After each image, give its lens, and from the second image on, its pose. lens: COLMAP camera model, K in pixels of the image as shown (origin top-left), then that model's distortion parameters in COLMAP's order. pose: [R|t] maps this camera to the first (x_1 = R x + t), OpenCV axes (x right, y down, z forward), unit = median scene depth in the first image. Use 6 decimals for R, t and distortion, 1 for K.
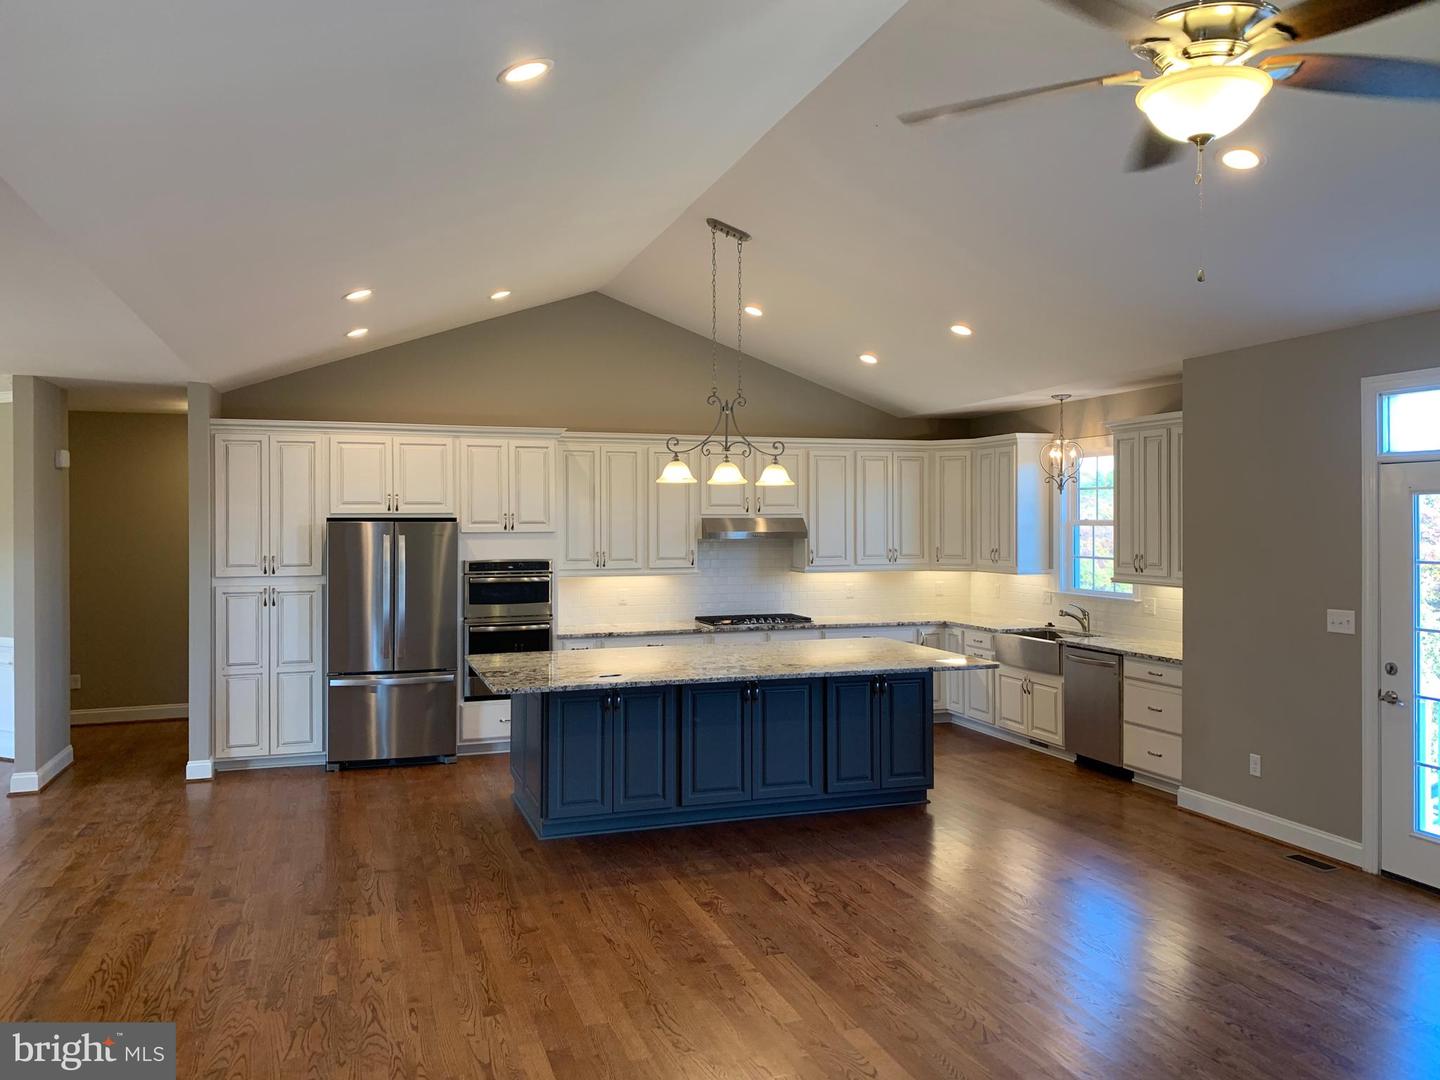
lens RADIAL K [[1099.0, 0, 721.2], [0, 1099.0, 527.1], [0, 0, 1]] dist [0.005728, -0.007288]
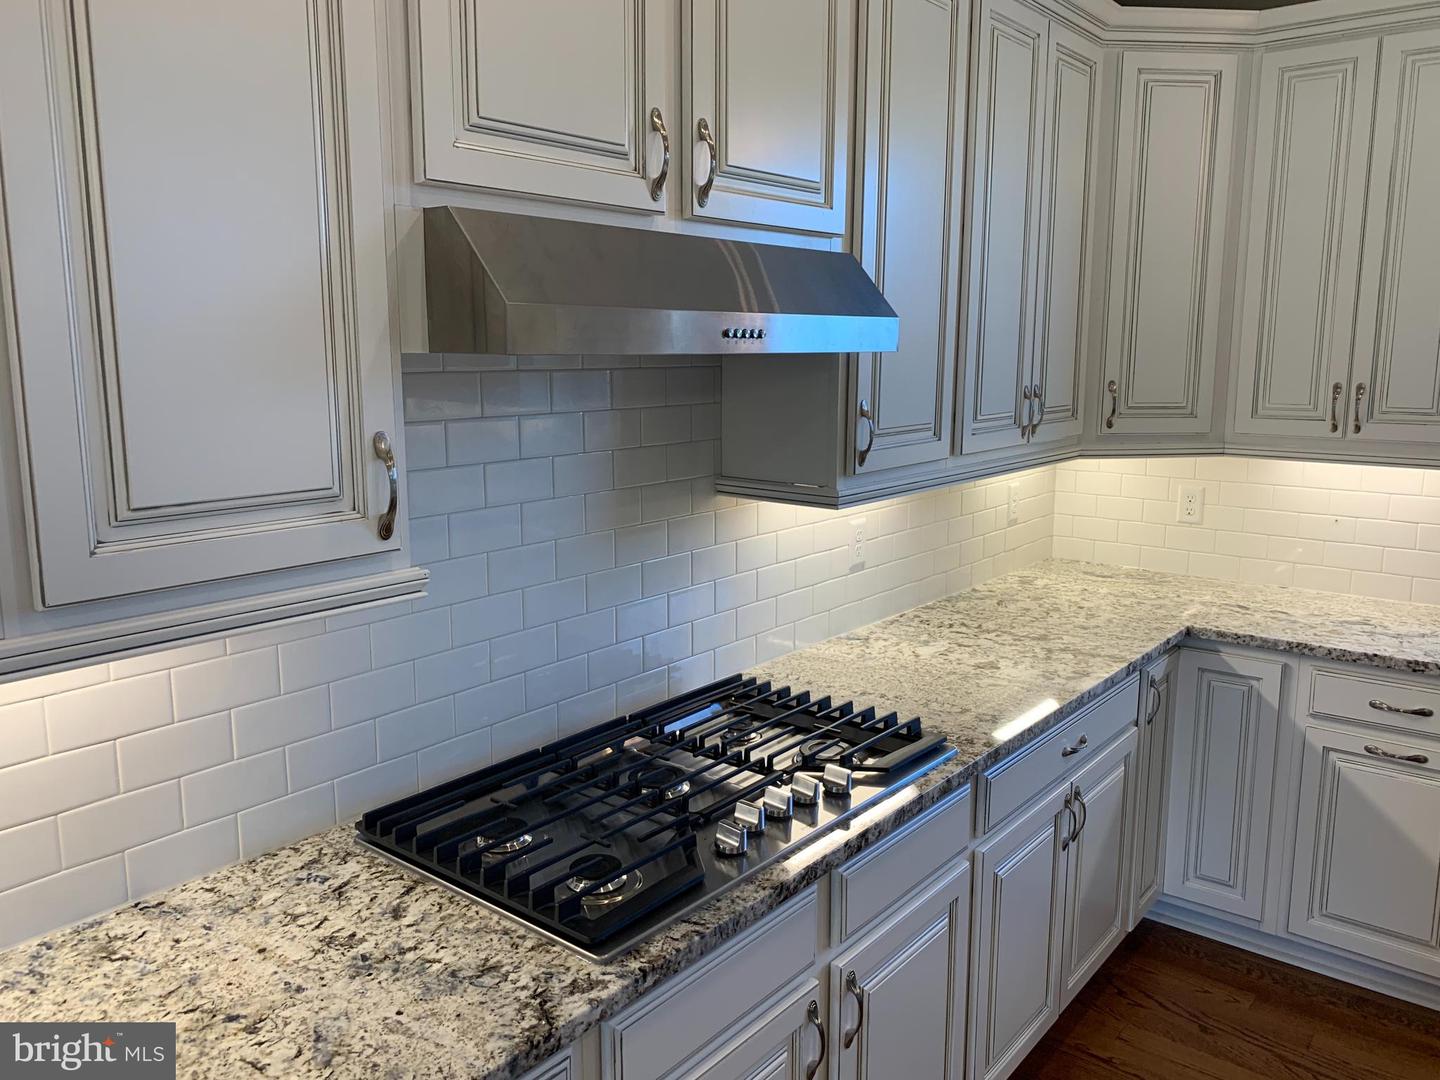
lens RADIAL K [[1099.0, 0, 721.2], [0, 1099.0, 527.1], [0, 0, 1]] dist [0.005728, -0.007288]
pose [[0.844886, -0.084919, 0.528163, -0.072554], [0.000965, 0.987560, 0.157238, 0.012035], [-0.534945, -0.132338, 0.834458, 0.951991]]
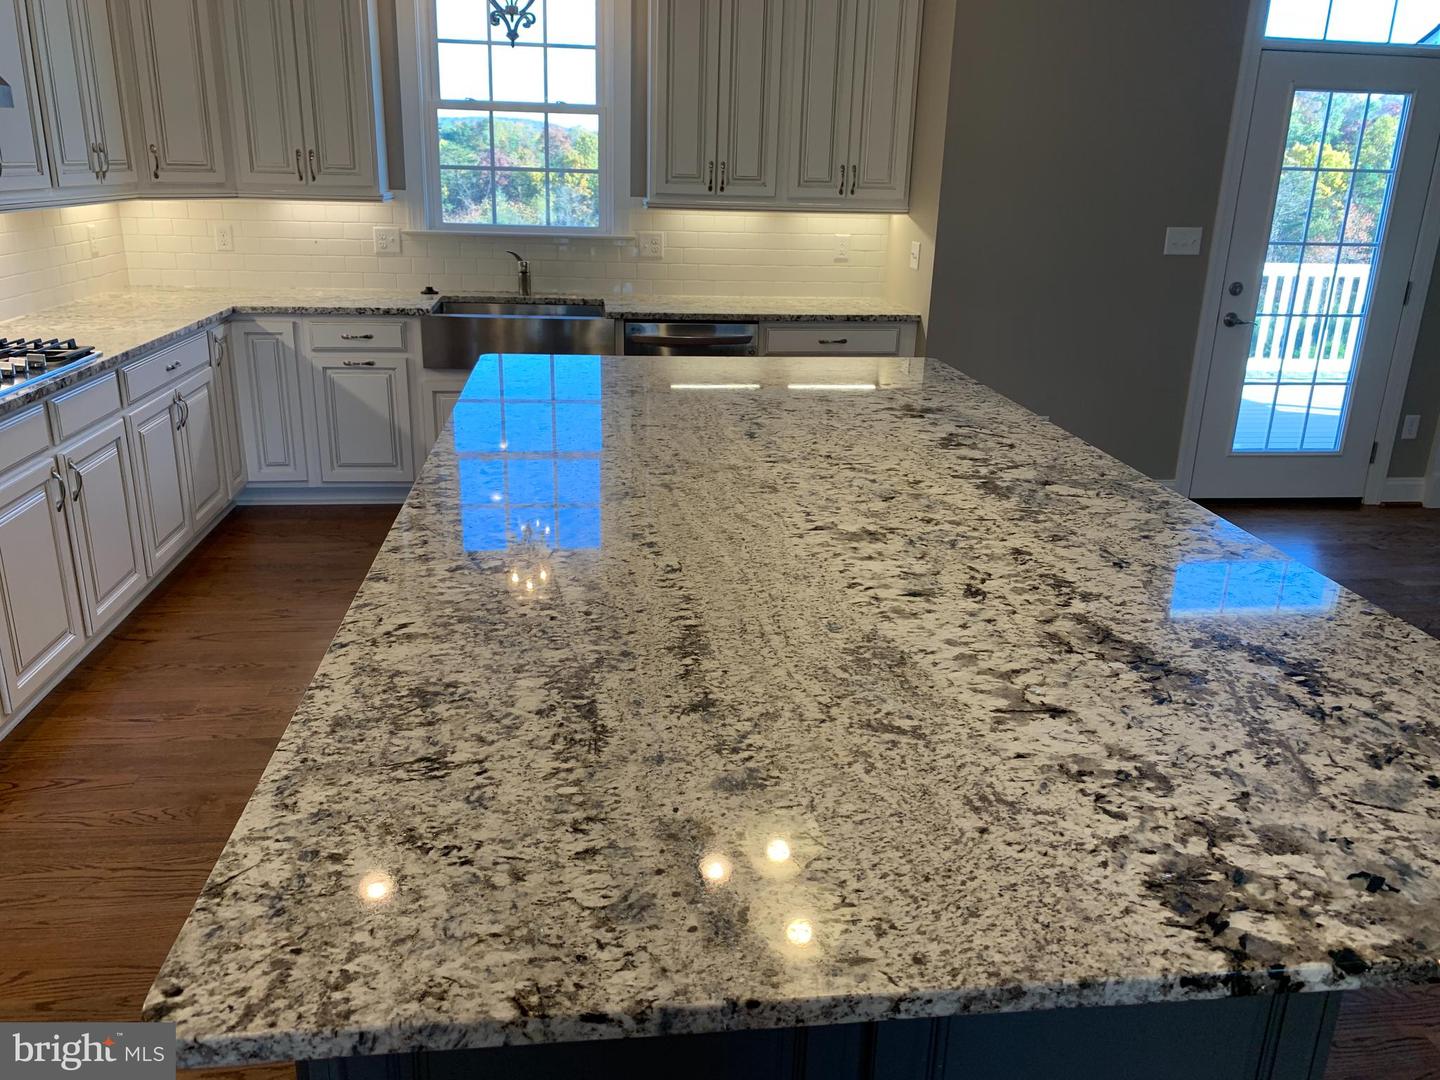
lens RADIAL K [[1099.0, 0, 721.2], [0, 1099.0, 527.1], [0, 0, 1]] dist [0.005728, -0.007288]
pose [[0.201667, -0.302241, 0.931655, -0.268322], [-0.023115, 0.949464, 0.313023, 0.024498], [-0.979181, -0.084662, 0.184489, 0.805656]]
